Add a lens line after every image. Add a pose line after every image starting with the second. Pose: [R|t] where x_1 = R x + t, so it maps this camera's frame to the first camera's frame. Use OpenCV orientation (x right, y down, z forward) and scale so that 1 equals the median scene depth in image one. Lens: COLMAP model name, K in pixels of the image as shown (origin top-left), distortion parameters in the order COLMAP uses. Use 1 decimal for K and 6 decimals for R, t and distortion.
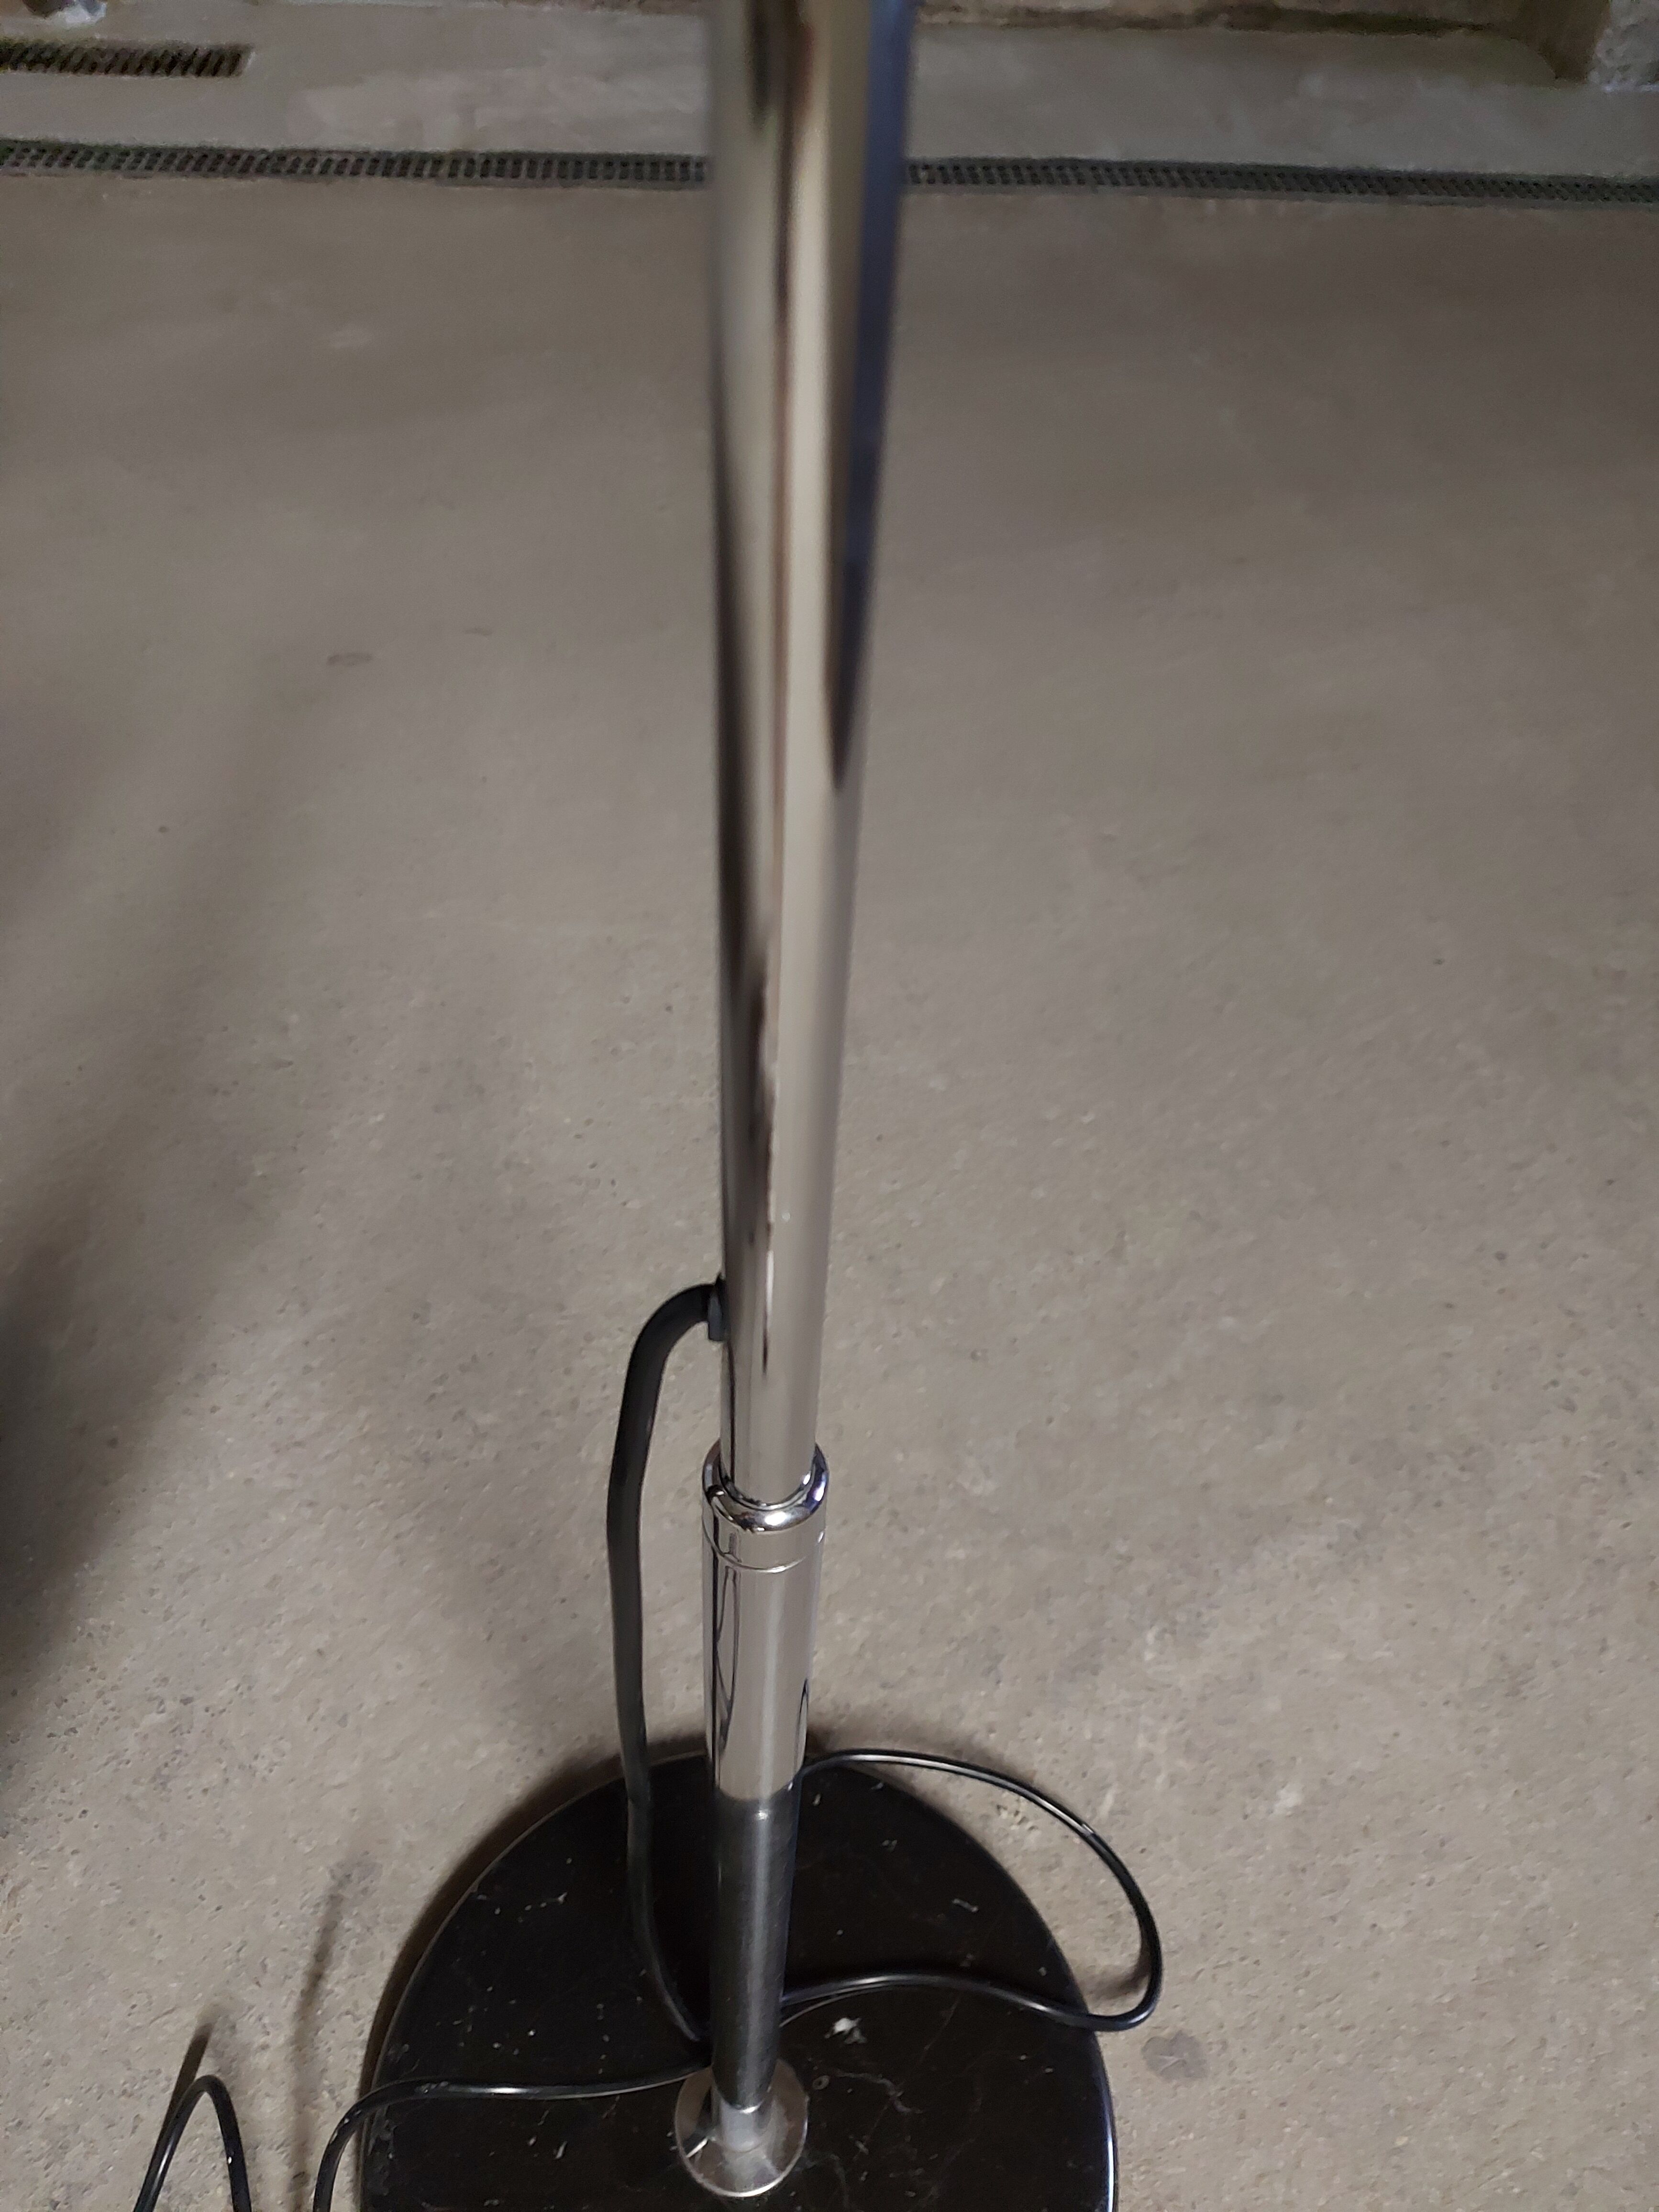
lens RADIAL K [[1631.2, 0, 825.0], [0, 1631.2, 1102.3], [0, 0, 1]] dist [0.048493, -0.061382]
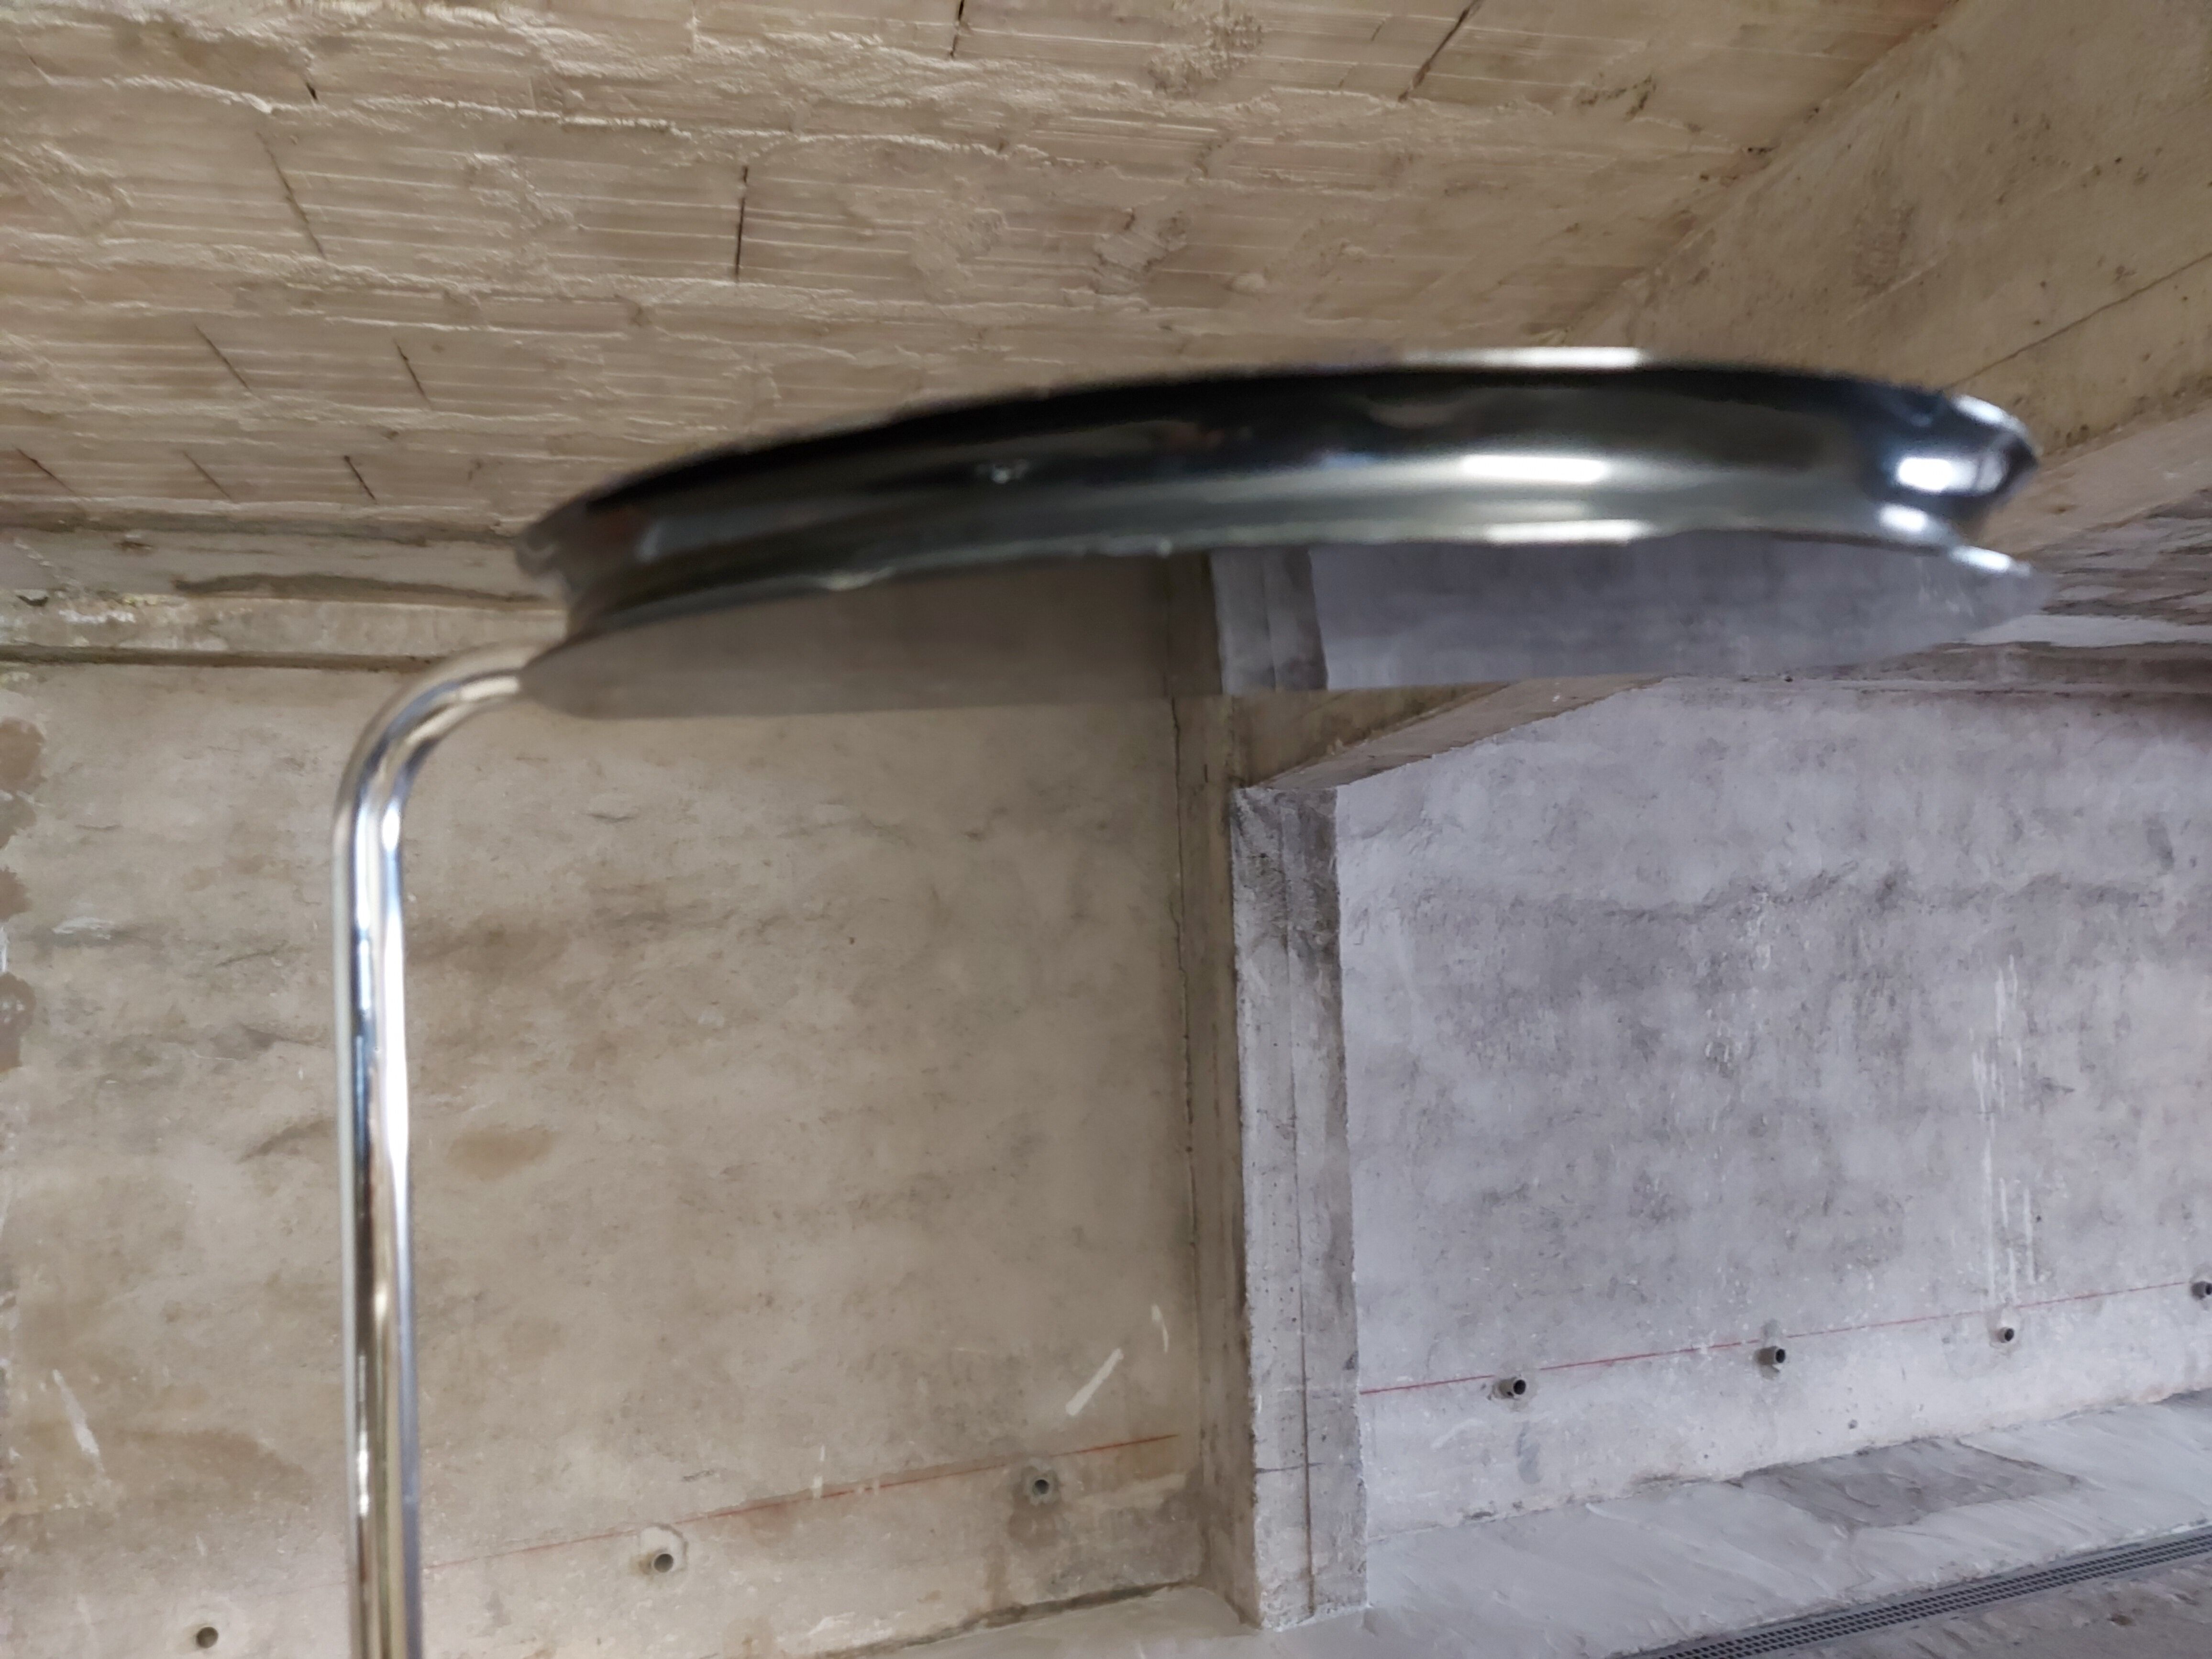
lens RADIAL K [[1586.1, 0, 1111.1], [0, 1586.1, 841.4], [0, 0, 1]] dist [0.098208, -0.105453]
pose [[0.957464, -0.075844, 0.278405, 0.086182], [0.260734, 0.640725, -0.722142, -0.295189], [-0.123611, 0.764015, 0.633246, -0.673701]]
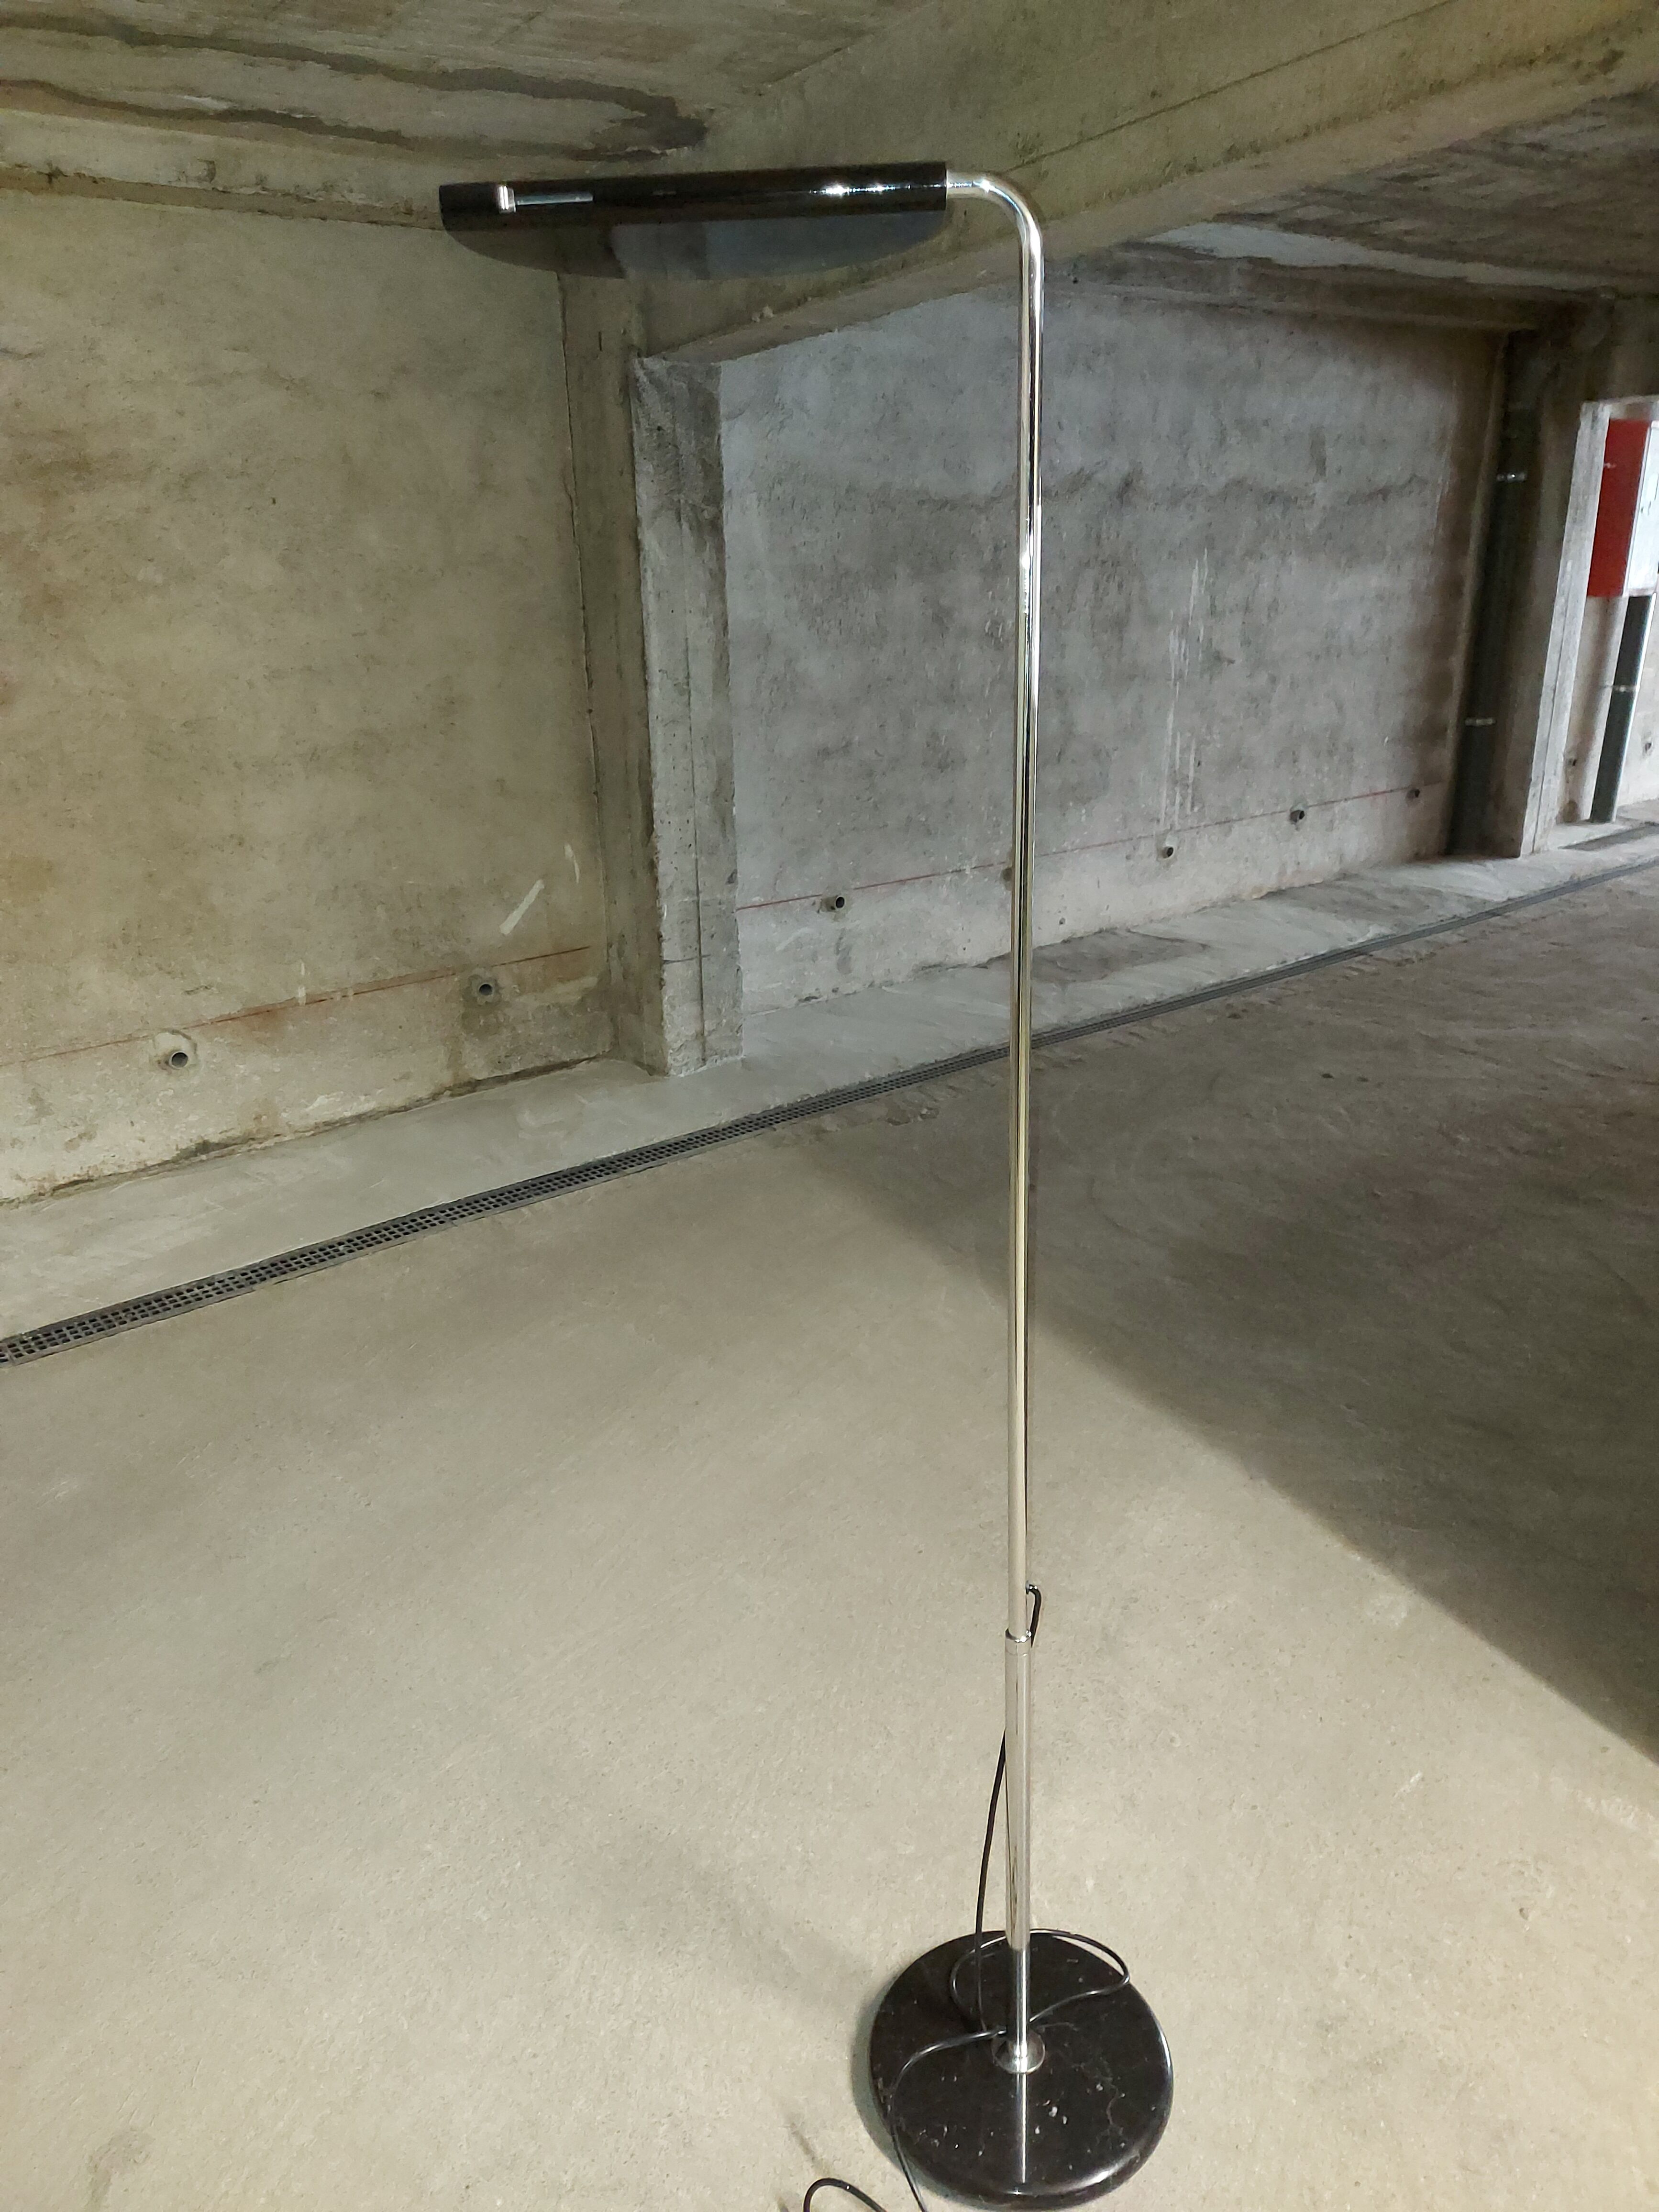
lens RADIAL K [[1580.0, 0, 827.7], [0, 1580.0, 1106.7], [0, 0, 1]] dist [0.096146, -0.103441]
pose [[0.818806, -0.259657, 0.511991, -0.622052], [0.463067, 0.825873, -0.321720, 0.043626], [-0.339302, 0.500512, 0.796468, -0.865274]]
